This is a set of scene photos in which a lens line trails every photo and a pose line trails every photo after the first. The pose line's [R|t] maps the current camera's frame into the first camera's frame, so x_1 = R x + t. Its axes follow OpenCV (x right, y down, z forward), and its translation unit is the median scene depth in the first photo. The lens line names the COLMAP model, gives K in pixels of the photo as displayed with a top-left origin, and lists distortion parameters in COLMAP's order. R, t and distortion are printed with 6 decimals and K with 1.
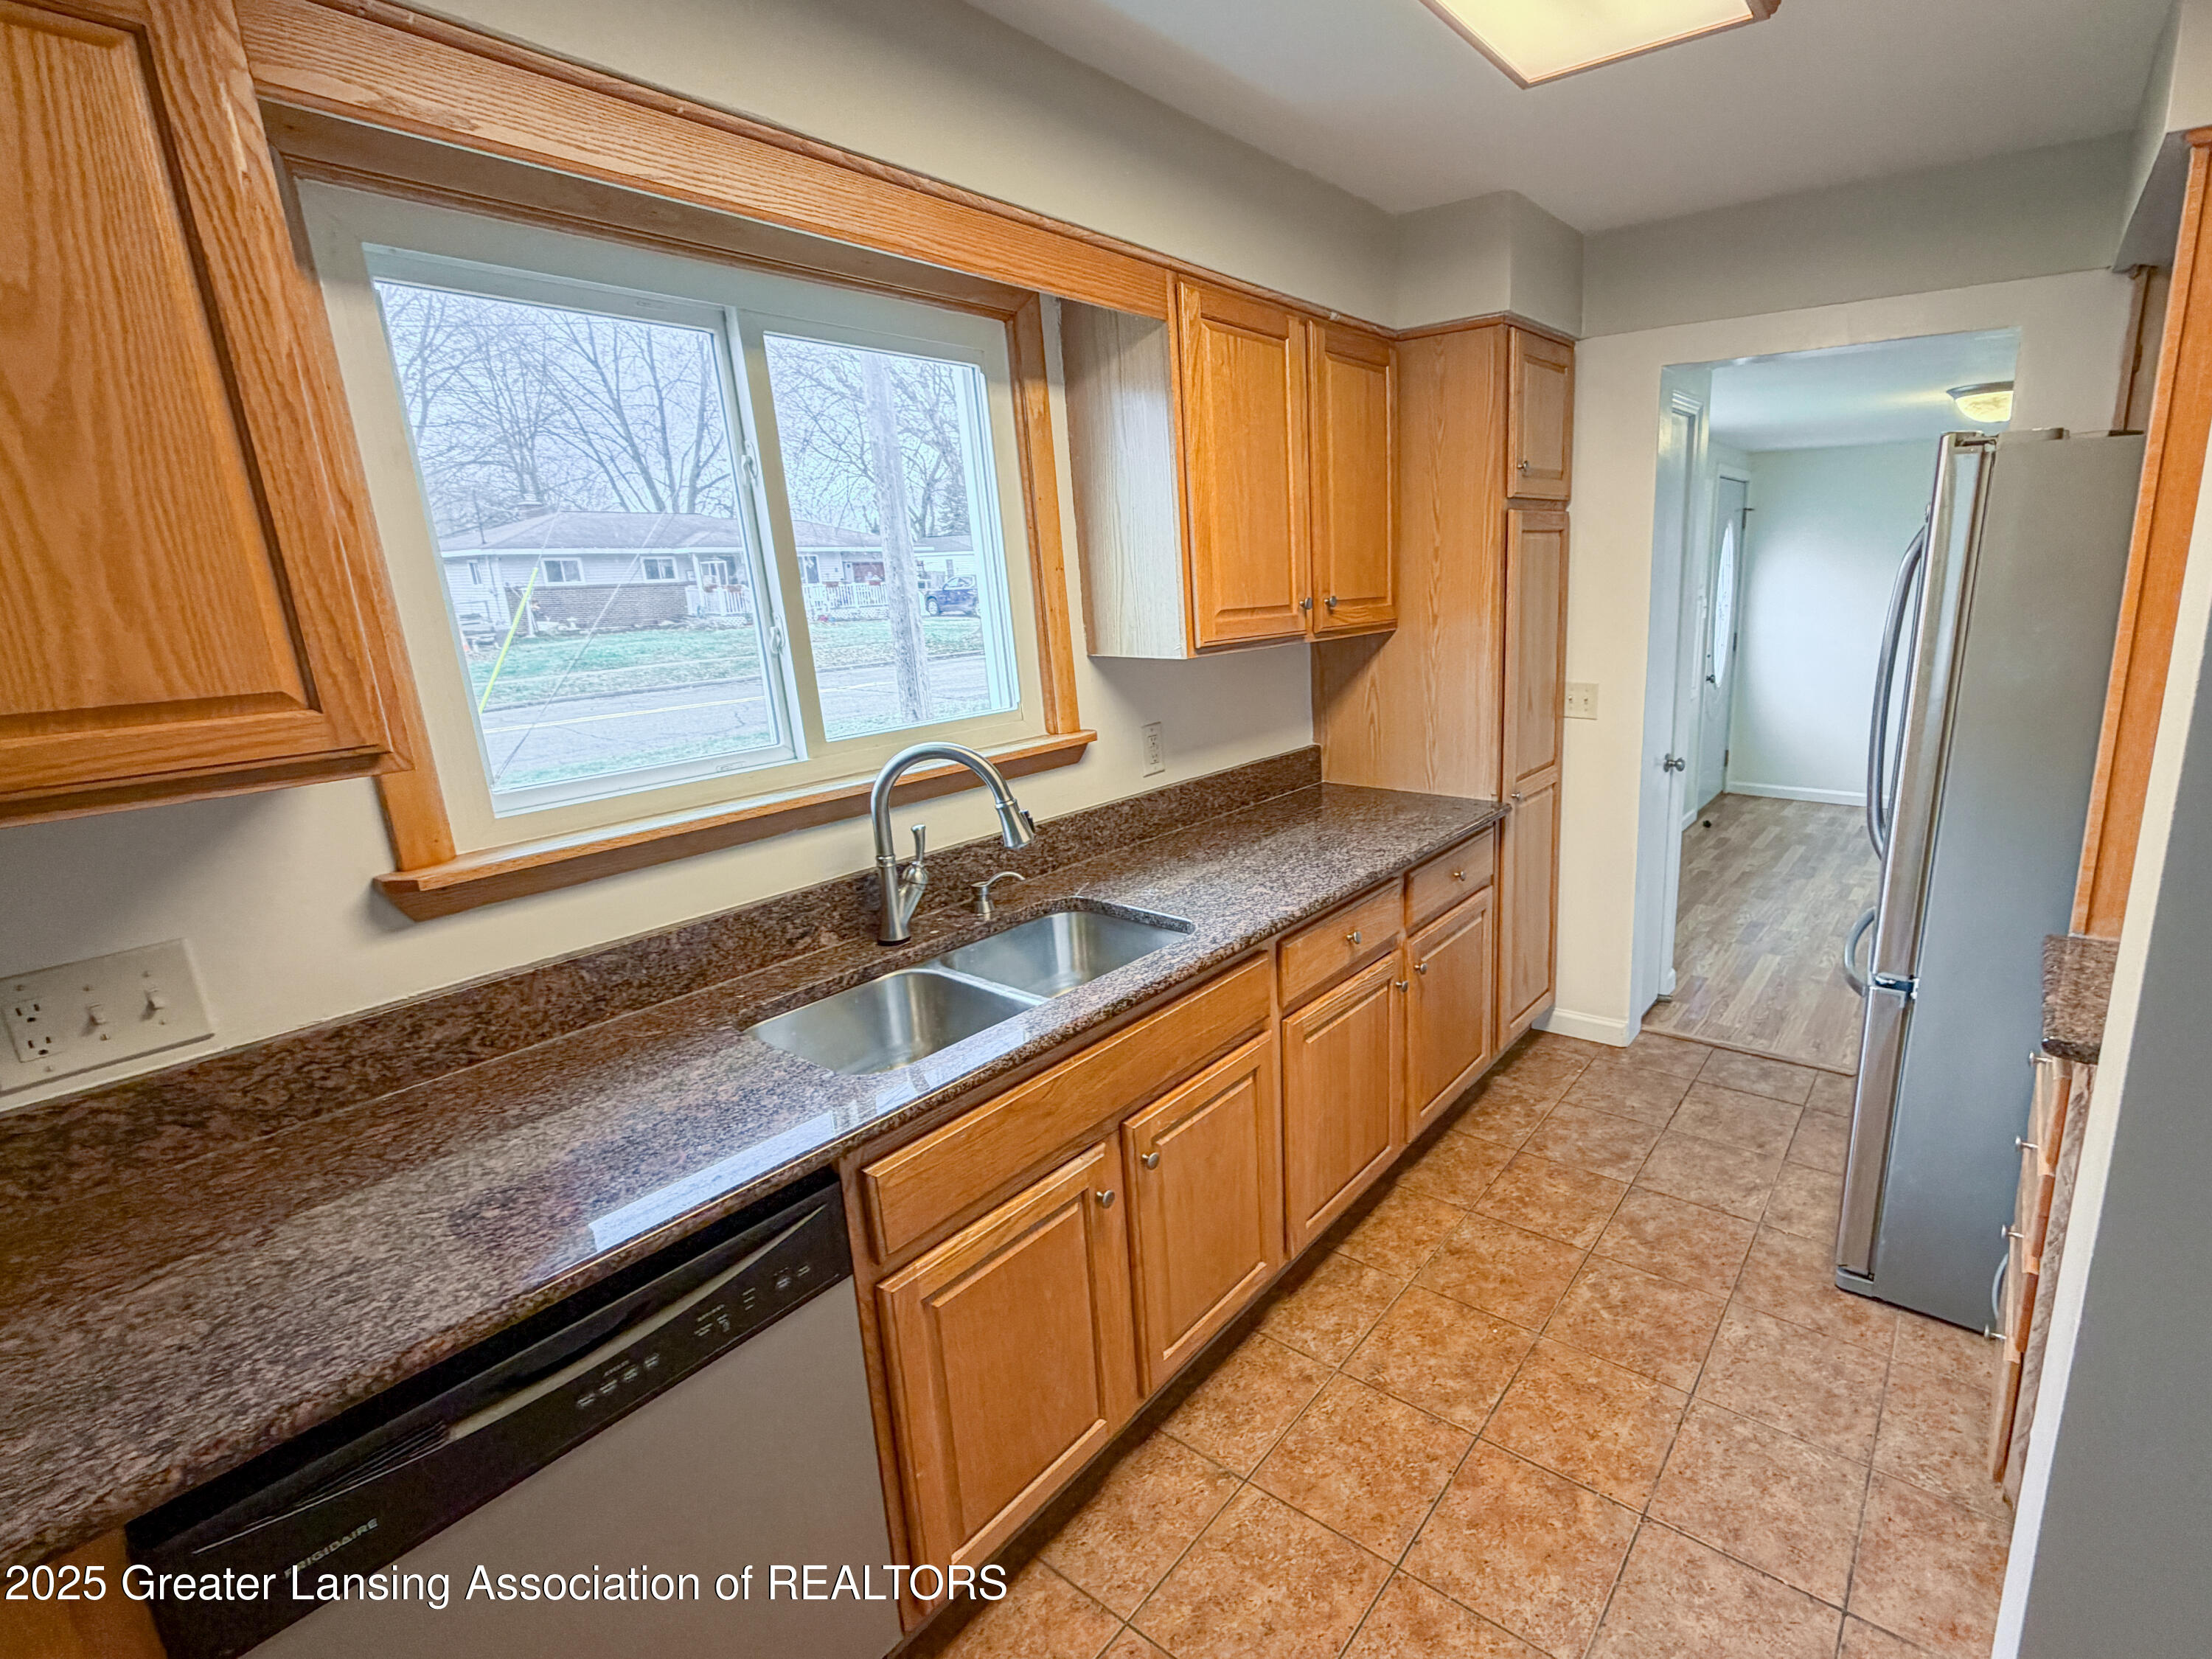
lens RADIAL K [[896.2, 0, 1290.5], [0, 896.2, 990.4], [0, 0, 1]] dist [0.001997, 0.000024]
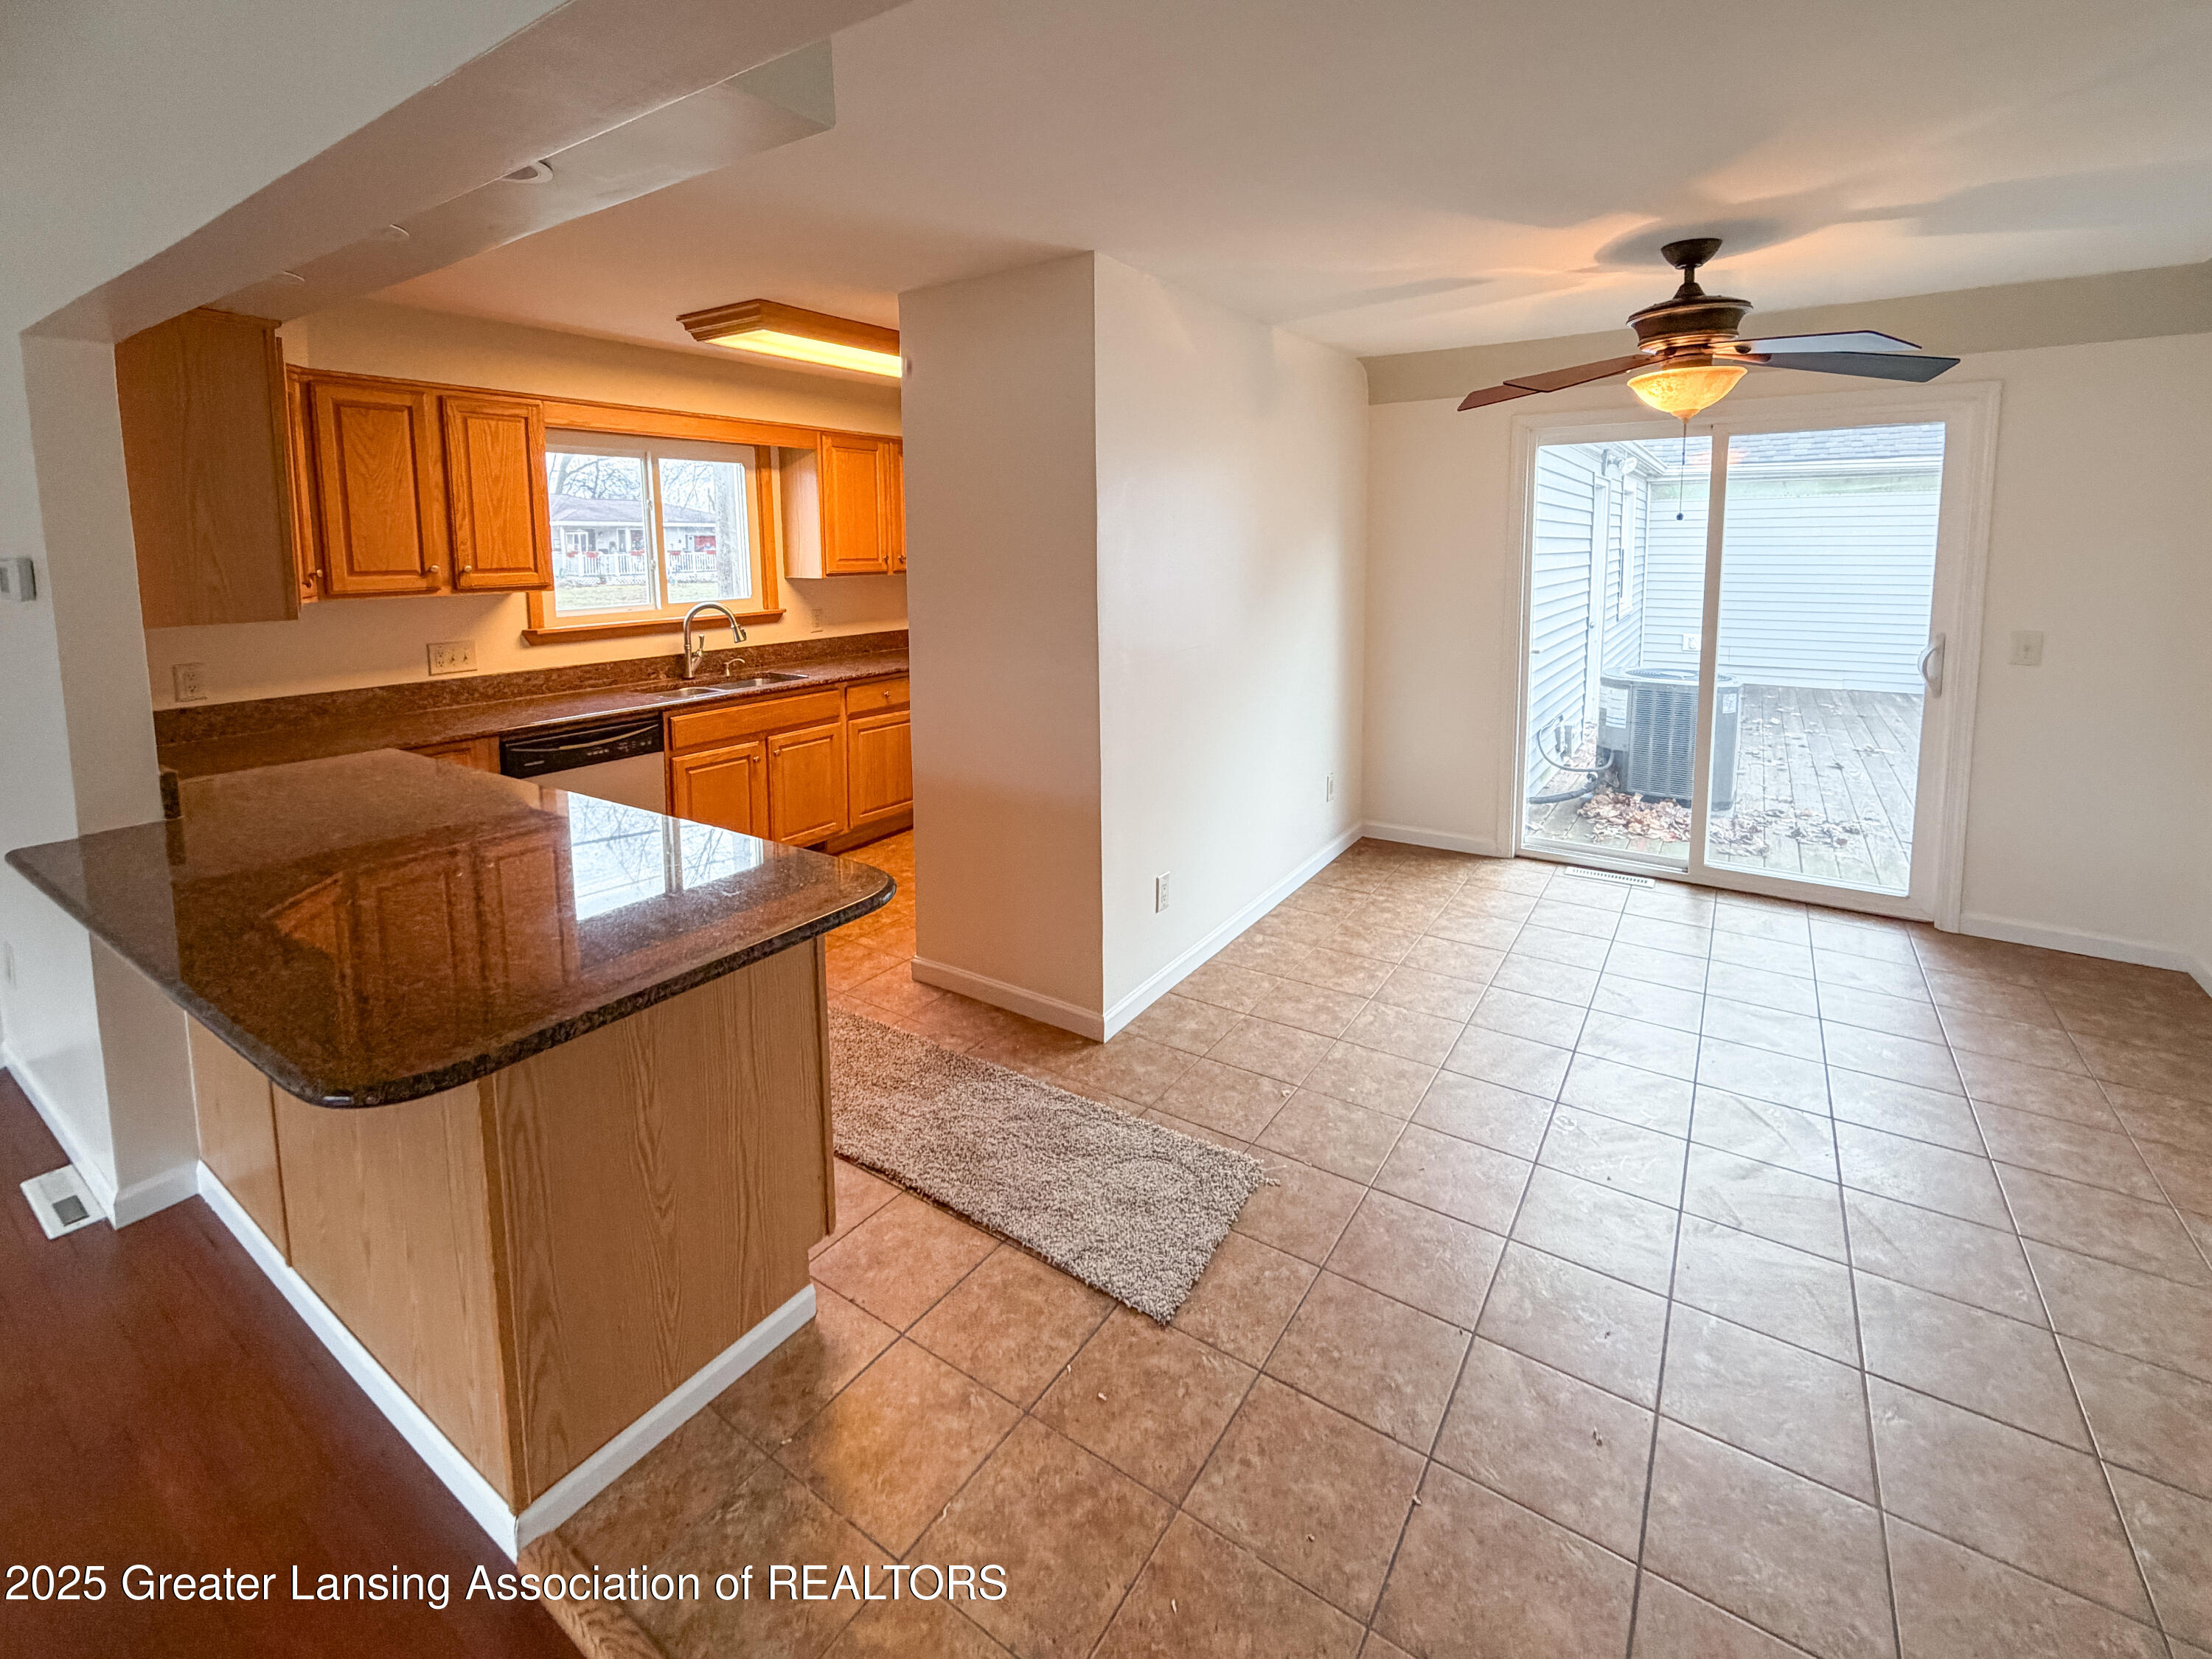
lens RADIAL K [[891.7, 0, 1100.7], [0, 891.7, 827.1], [0, 0, 1]] dist [-0.000597, -0.000772]
pose [[0.999808, 0.019493, -0.001794, 0.677374], [-0.019555, 0.990531, -0.135893, 0.625468], [-0.000872, 0.135902, 0.990722, -1.326286]]
